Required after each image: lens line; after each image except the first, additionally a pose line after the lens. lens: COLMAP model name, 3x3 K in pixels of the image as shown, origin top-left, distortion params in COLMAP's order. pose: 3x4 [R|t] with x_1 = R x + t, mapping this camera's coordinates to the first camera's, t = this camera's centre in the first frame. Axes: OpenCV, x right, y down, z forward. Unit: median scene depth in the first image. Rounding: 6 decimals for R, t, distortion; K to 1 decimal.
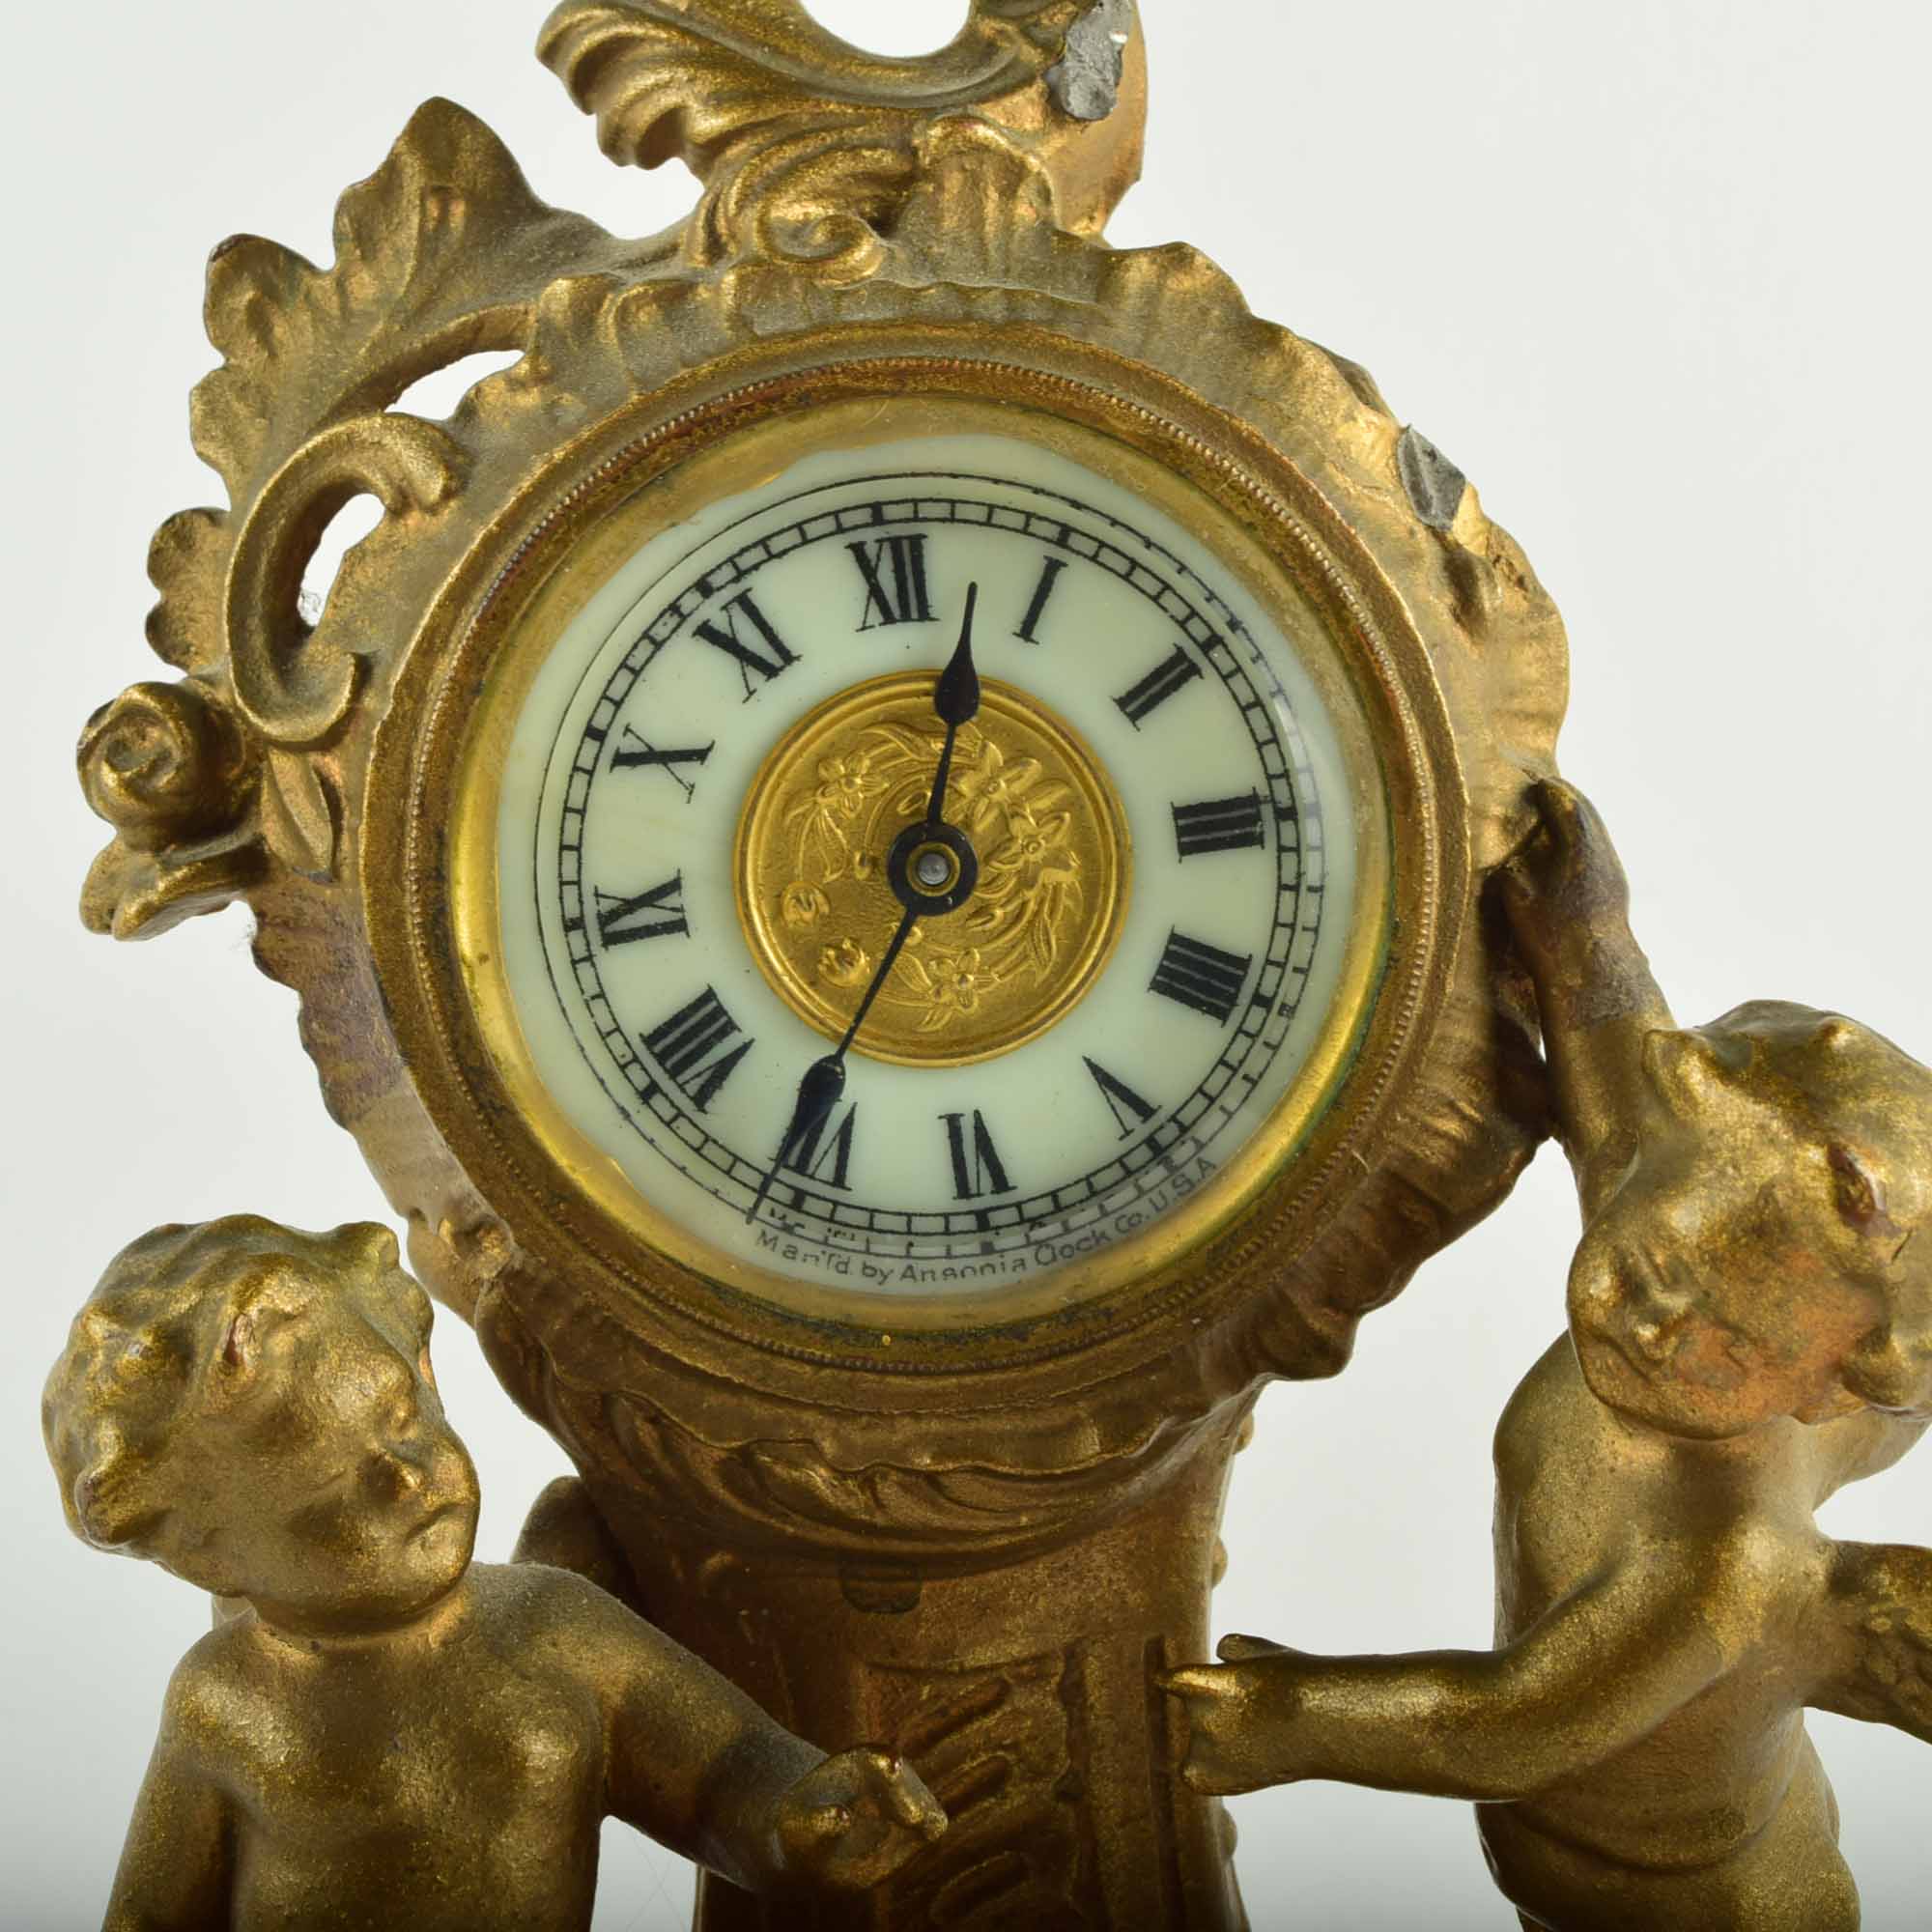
lens RADIAL K [[4355.1, 0, 966.0], [0, 4355.1, 966.0], [0, 0, 1]] dist [-0.017099, -0.216533]
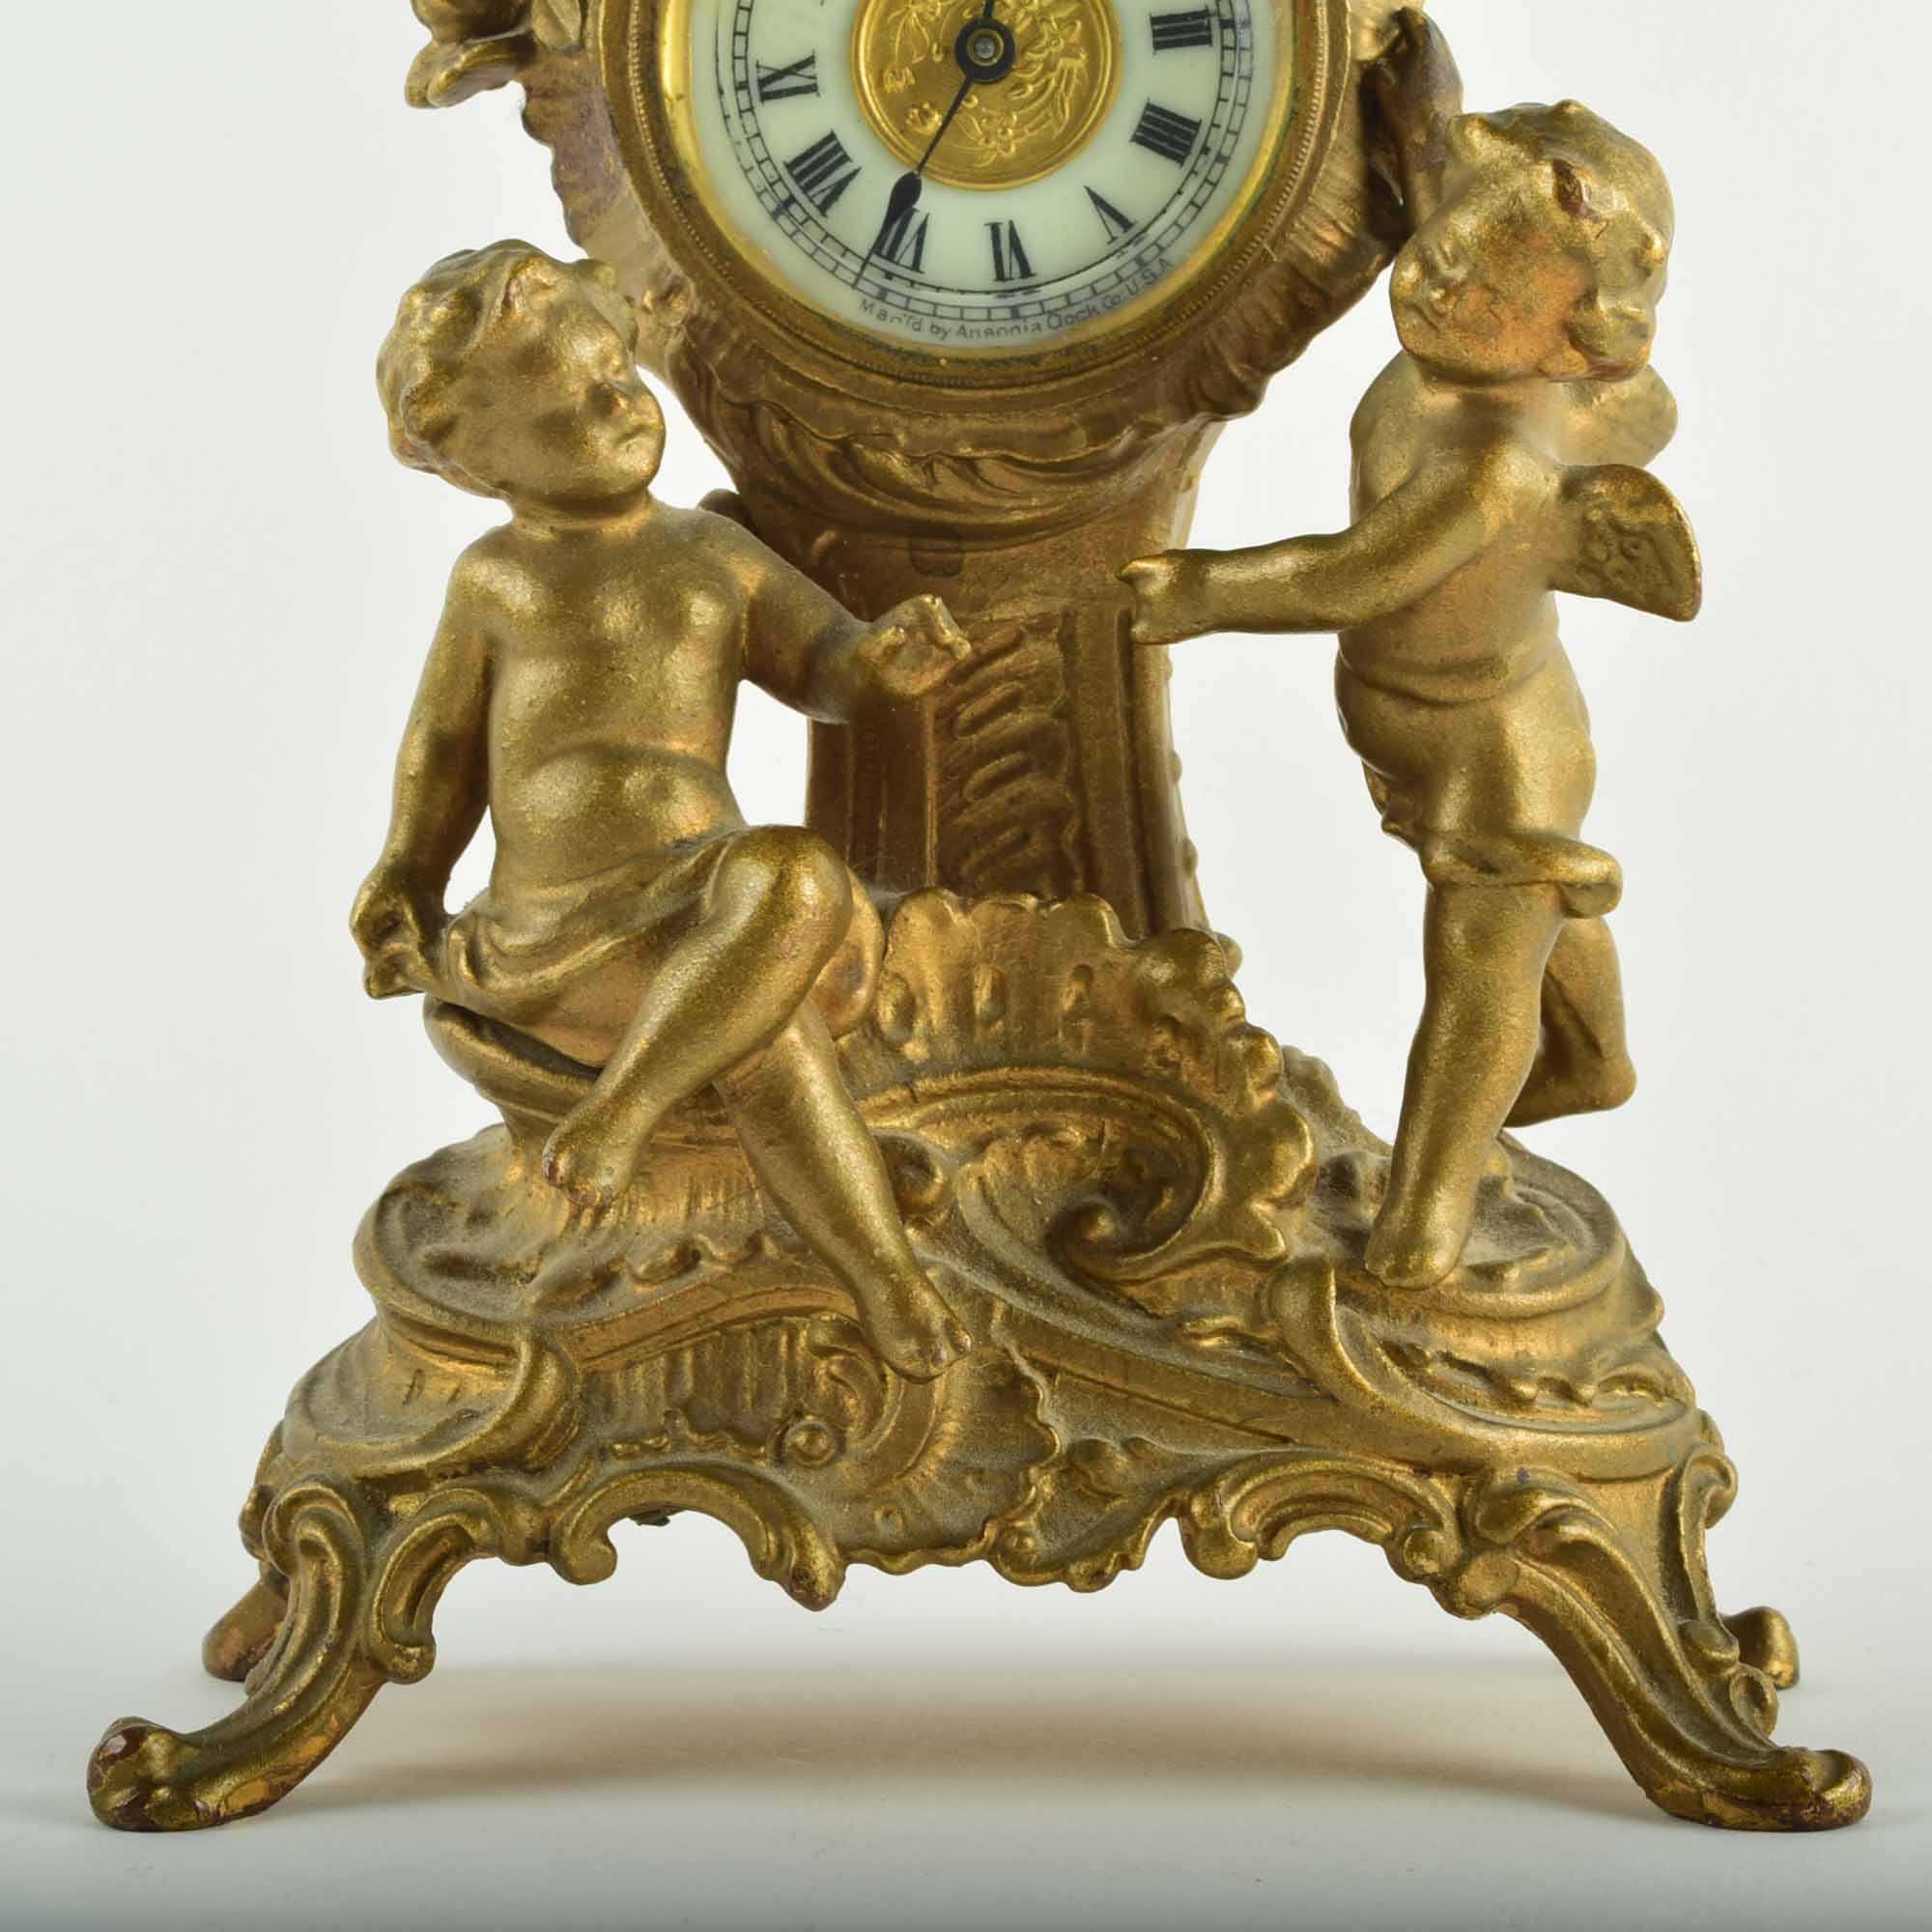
lens RADIAL K [[4355.1, 0, 966.0], [0, 4355.1, 966.0], [0, 0, 1]] dist [-0.017099, -0.216533]
pose [[0.998778, 0.030975, -0.038512, 0.051896], [-0.031812, 0.999267, -0.021306, 0.317756], [0.037824, 0.022505, 0.999031, -0.462588]]
